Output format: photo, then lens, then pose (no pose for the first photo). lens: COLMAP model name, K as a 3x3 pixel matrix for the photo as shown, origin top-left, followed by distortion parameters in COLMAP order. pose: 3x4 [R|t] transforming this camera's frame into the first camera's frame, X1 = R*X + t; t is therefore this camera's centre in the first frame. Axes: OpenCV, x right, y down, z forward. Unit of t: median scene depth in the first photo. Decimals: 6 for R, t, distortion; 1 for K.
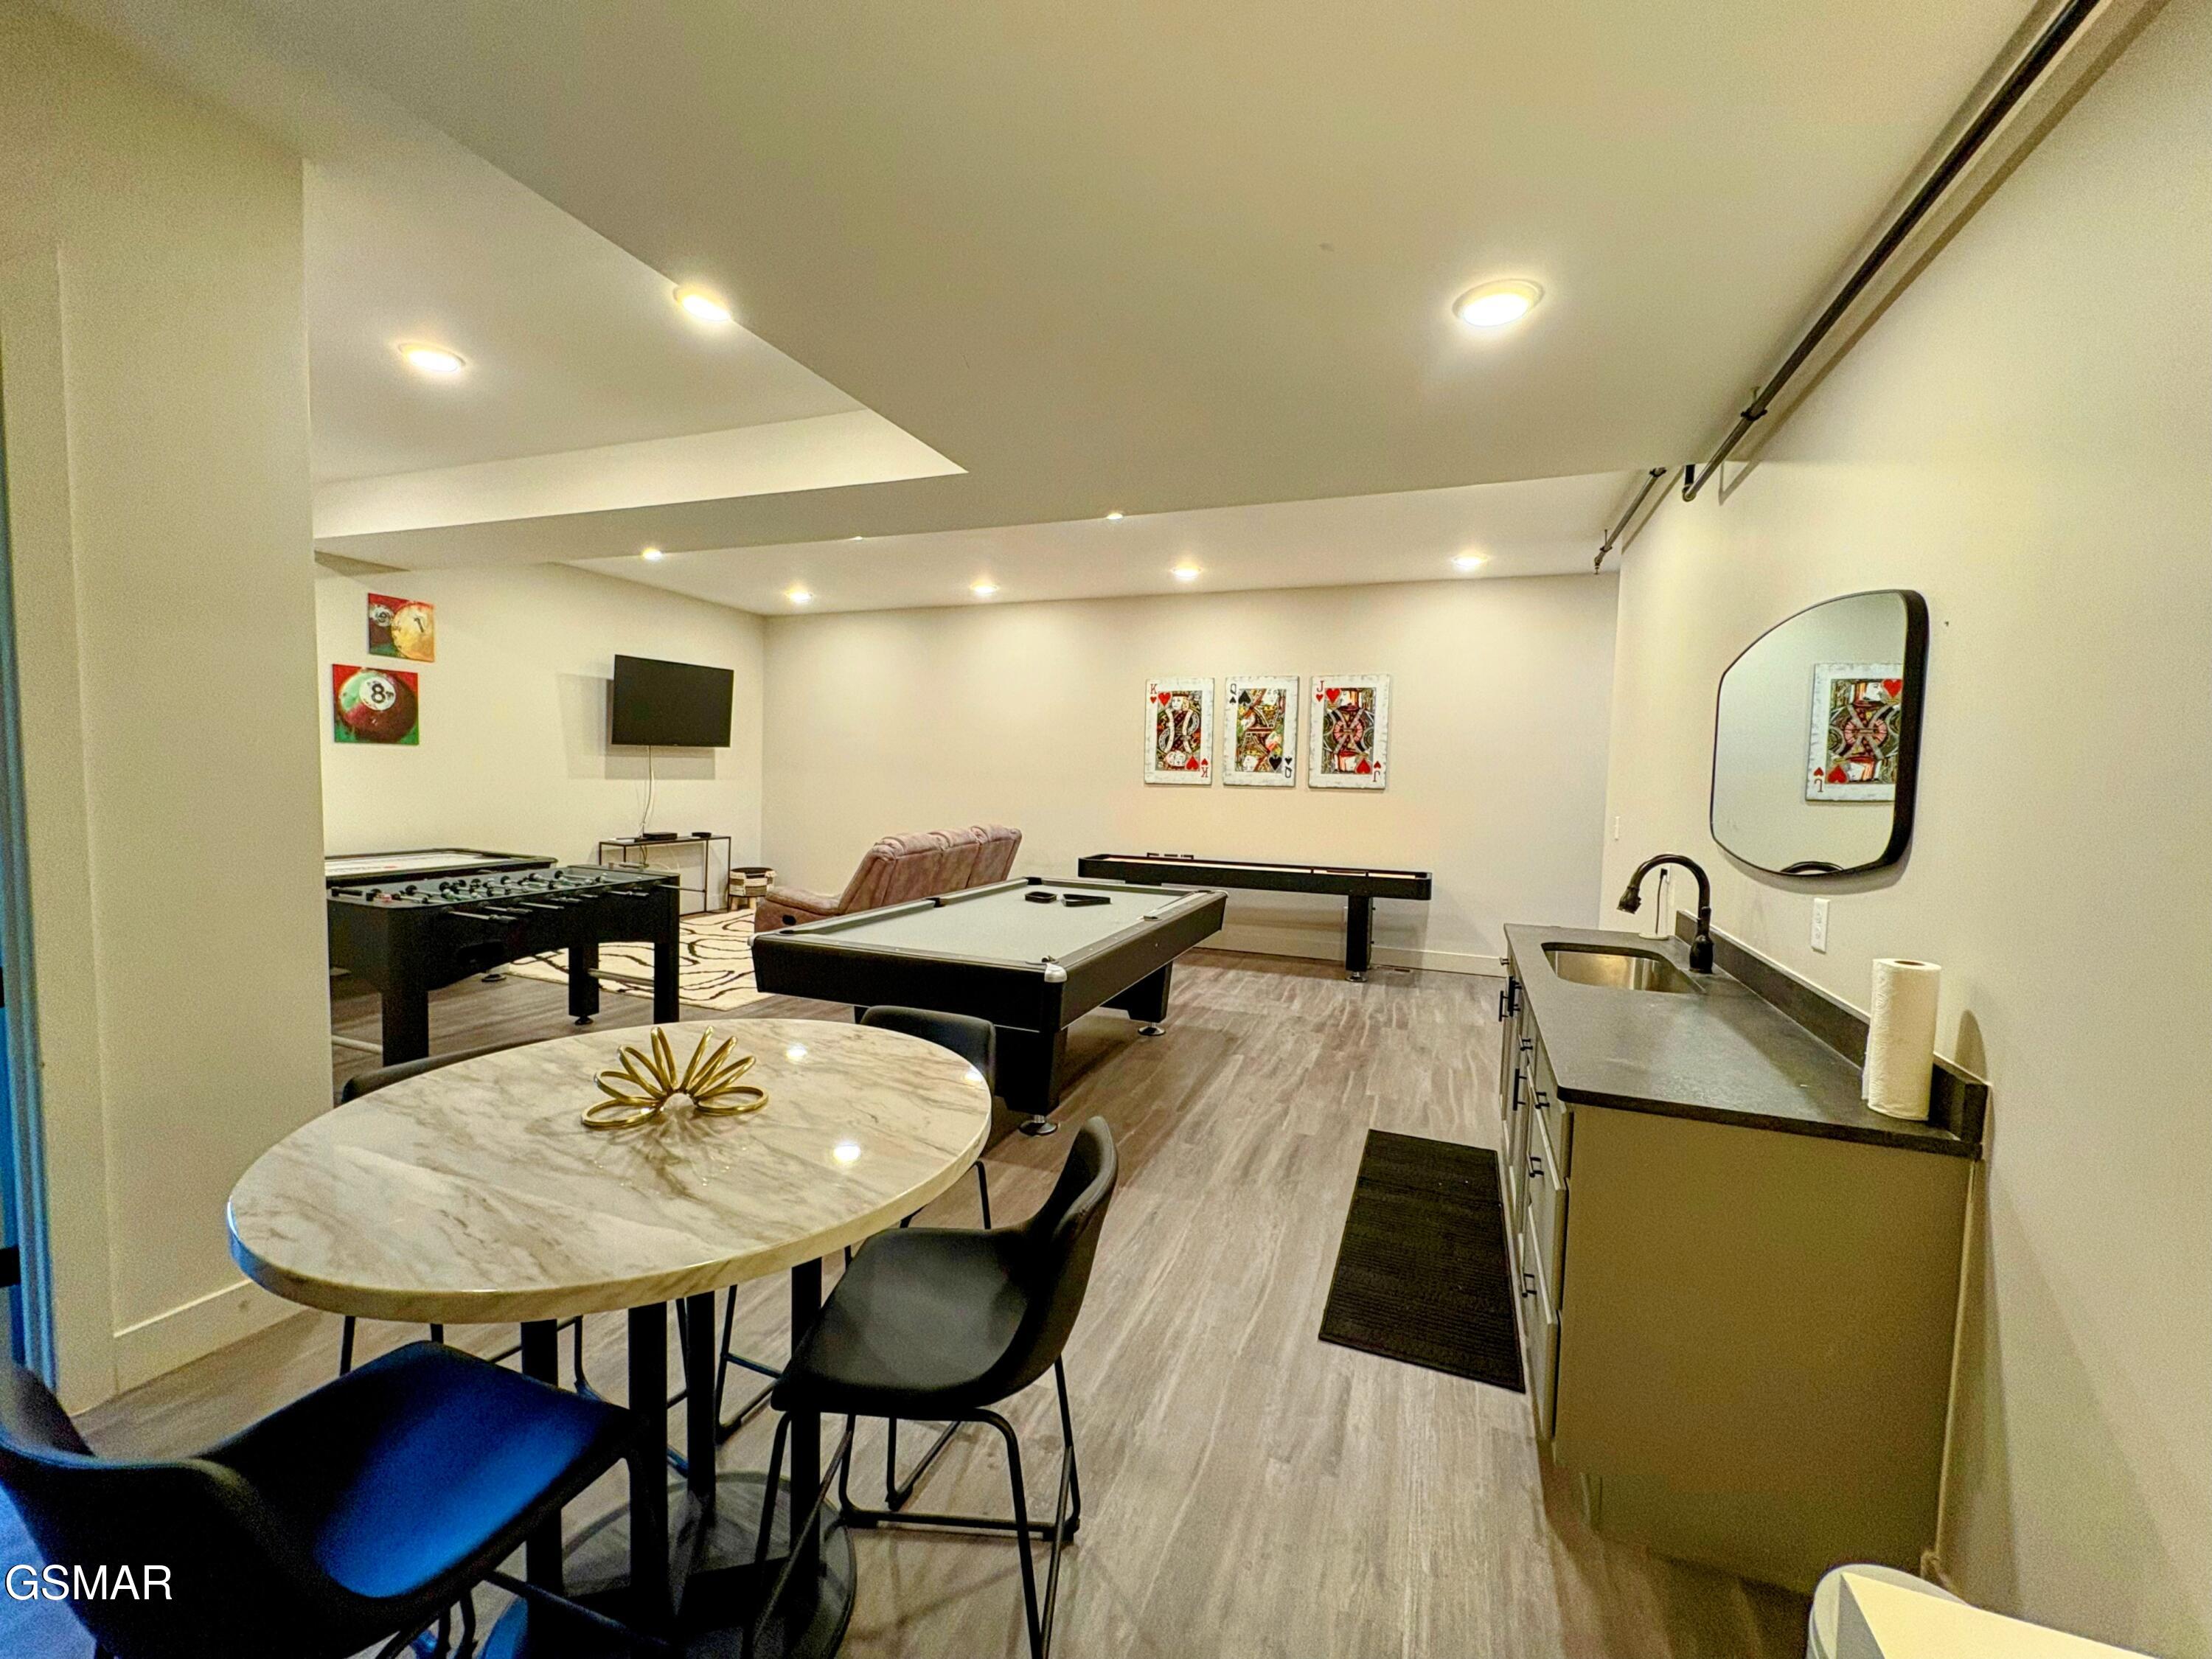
lens RADIAL K [[882.4, 0, 1103.9], [0, 882.4, 831.4], [0, 0, 1]] dist [-0.000029, 0.000292]
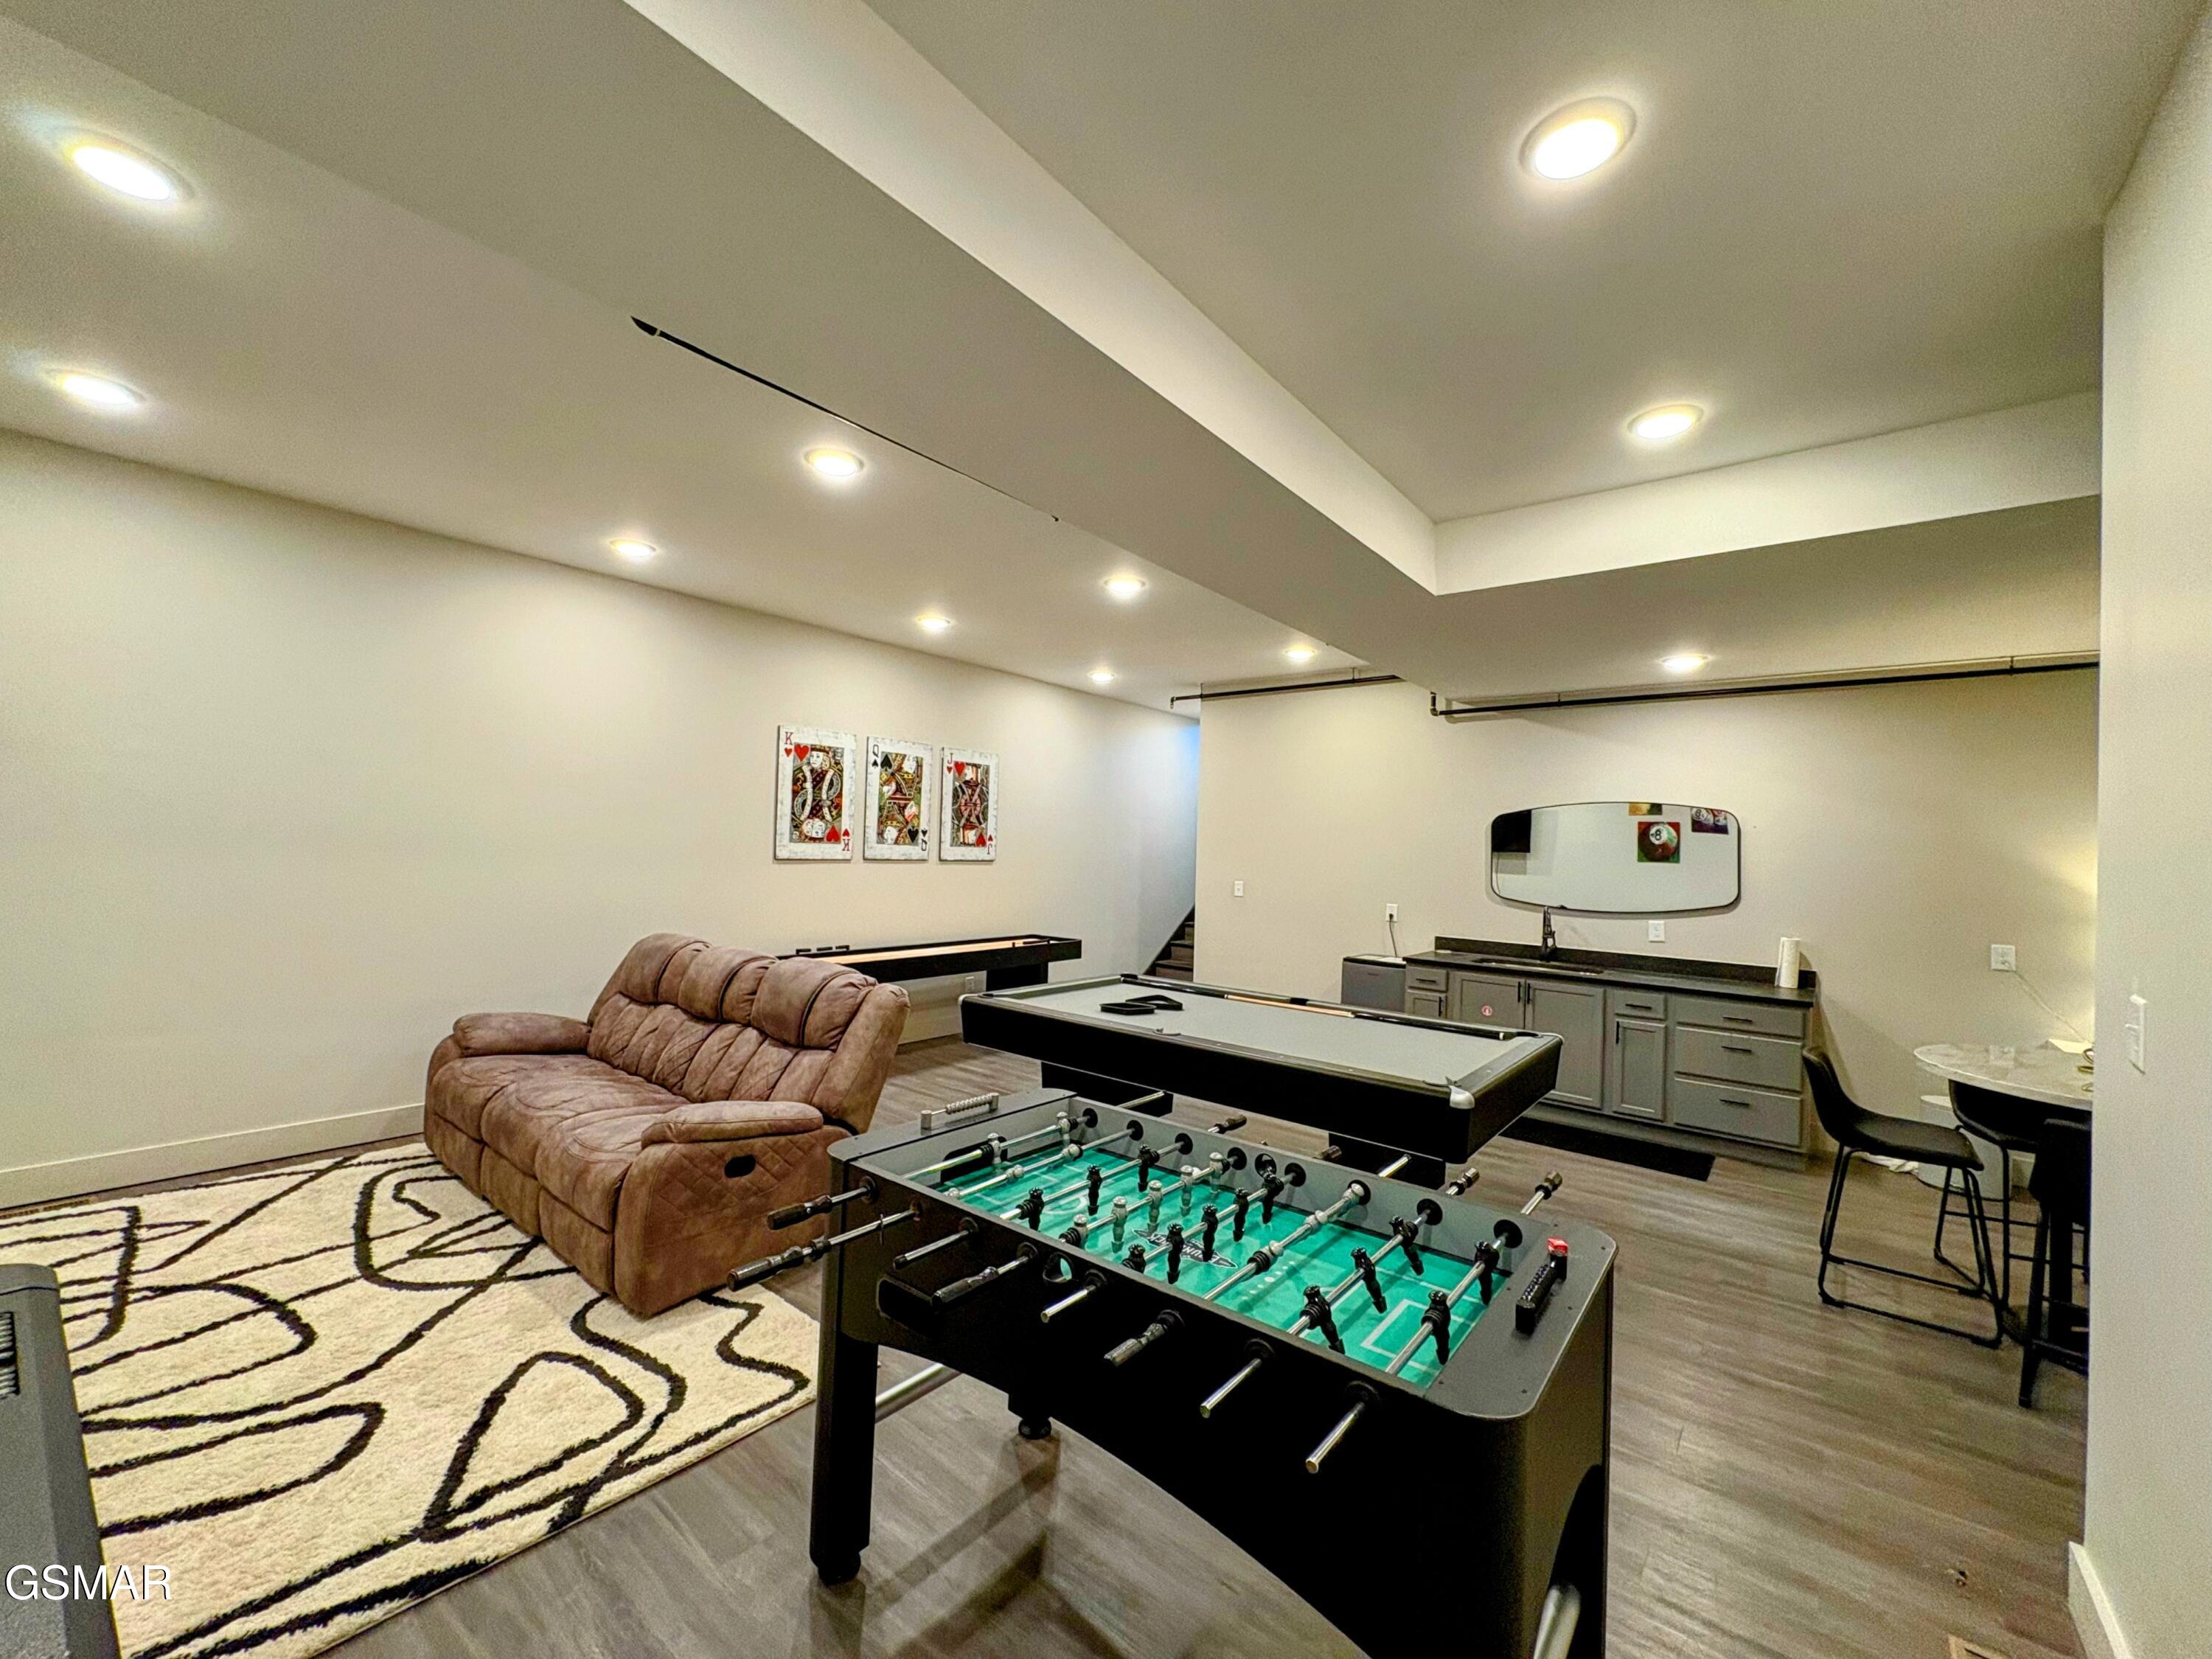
lens RADIAL K [[882.4, 0, 1103.9], [0, 882.4, 831.4], [0, 0, 1]] dist [-0.000029, 0.000292]
pose [[0.307343, 0.002825, 0.951595, -0.644956], [0.035952, 0.999247, -0.014578, -0.062344], [-0.950919, 0.038692, 0.307010, 0.537245]]
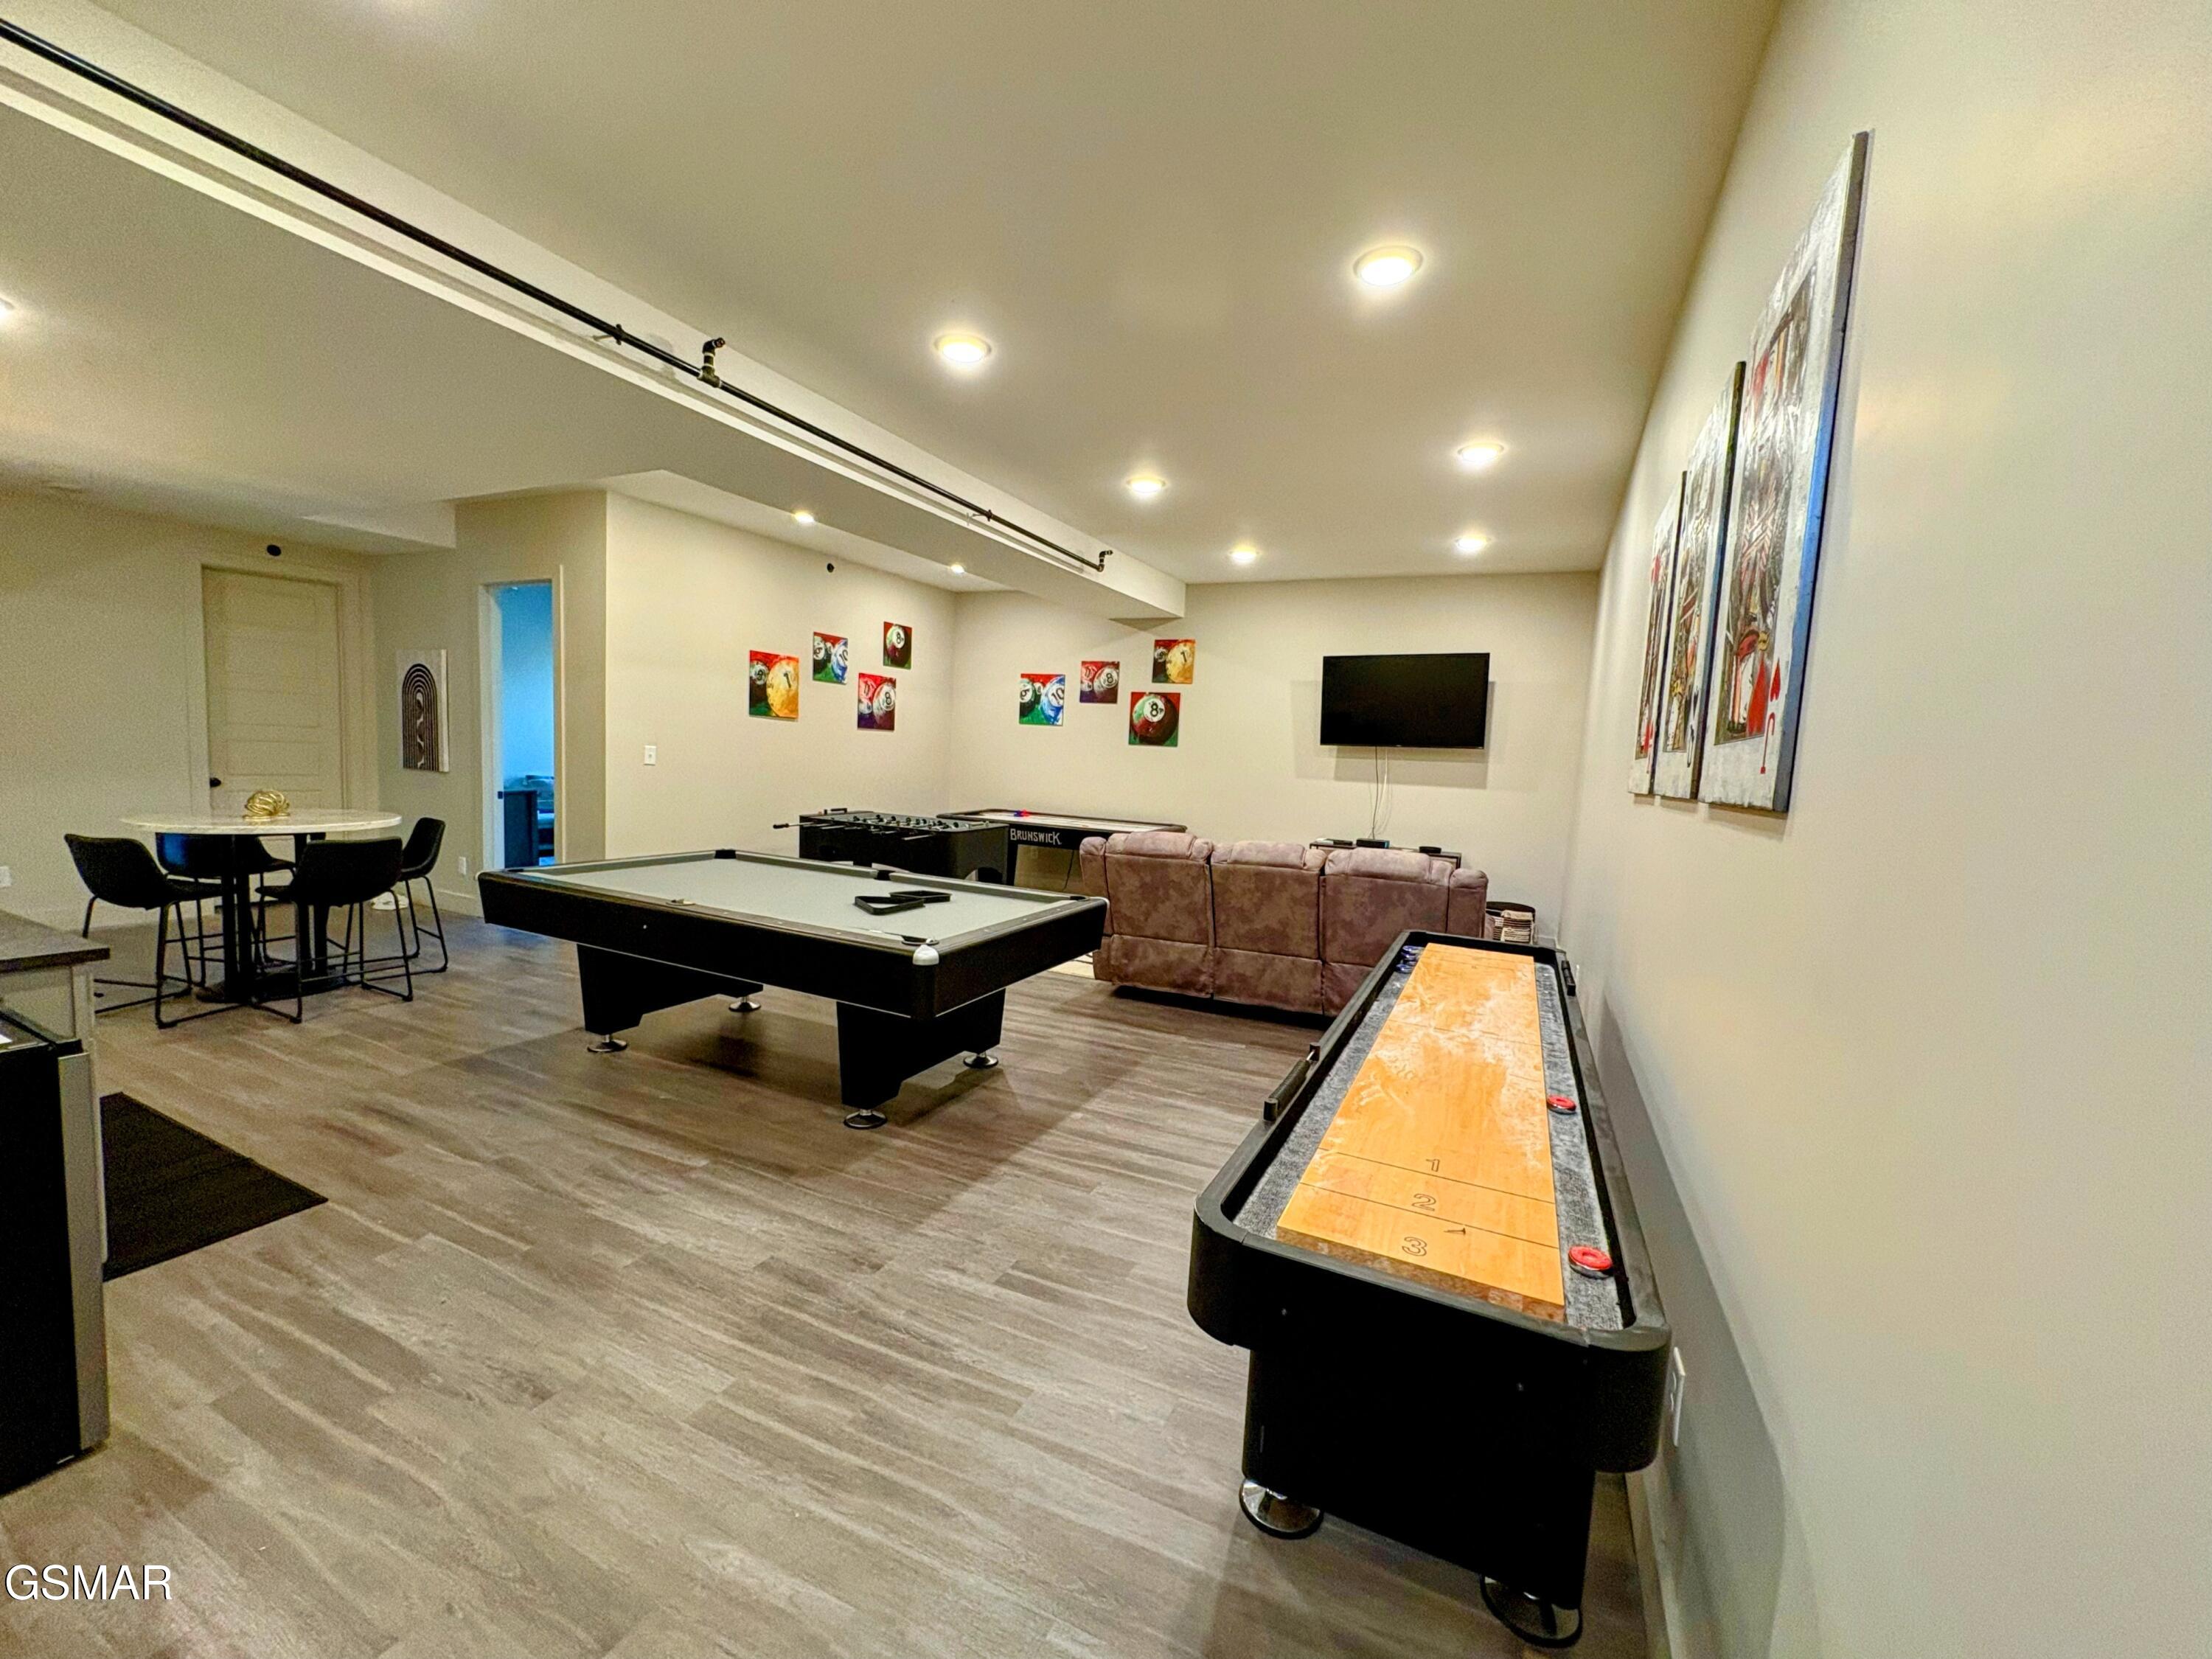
lens RADIAL K [[882.4, 0, 1103.9], [0, 882.4, 831.4], [0, 0, 1]] dist [-0.000029, 0.000292]
pose [[-0.079307, 0.056476, -0.995249, 0.500398], [-0.117589, 0.990893, 0.065599, -0.038891], [0.989890, 0.122233, -0.071944, 0.869854]]
